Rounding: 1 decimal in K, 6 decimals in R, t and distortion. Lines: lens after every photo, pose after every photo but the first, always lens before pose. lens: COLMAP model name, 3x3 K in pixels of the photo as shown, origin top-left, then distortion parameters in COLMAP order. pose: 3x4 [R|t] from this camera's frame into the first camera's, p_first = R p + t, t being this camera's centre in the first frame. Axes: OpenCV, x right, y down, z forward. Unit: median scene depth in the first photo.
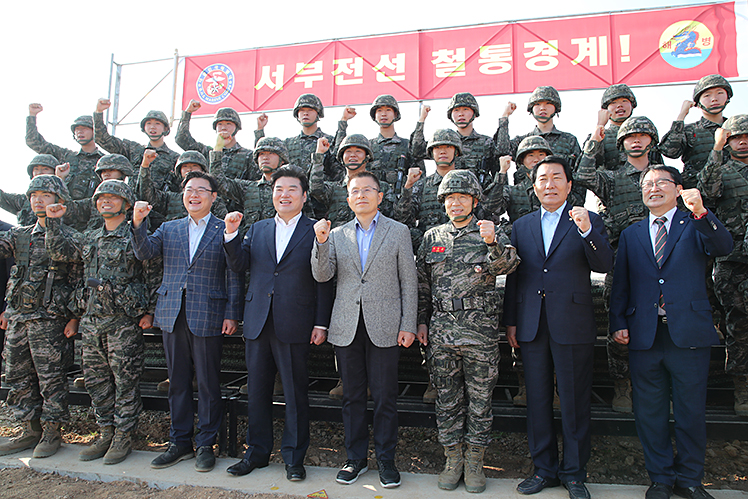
lens RADIAL K [[504.4, 0, 388.2], [0, 504.4, 261.7], [0, 0, 1]] dist [-0.072992, 0.029720]
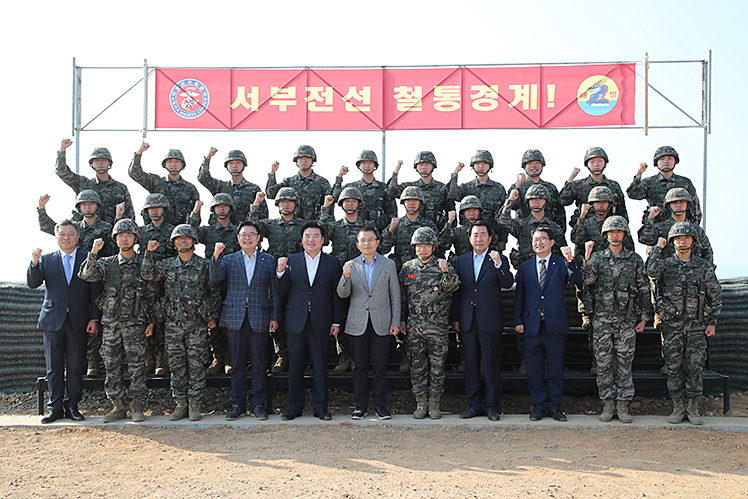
lens RADIAL K [[917.2, 0, 375.3], [0, 917.2, 247.8], [0, 0, 1]] dist [0.121792, 0.000000]
pose [[0.990526, -0.010337, 0.136935, -0.321542], [0.001684, 0.998002, 0.063152, -0.230174], [-0.137315, -0.062323, 0.988565, -1.456347]]
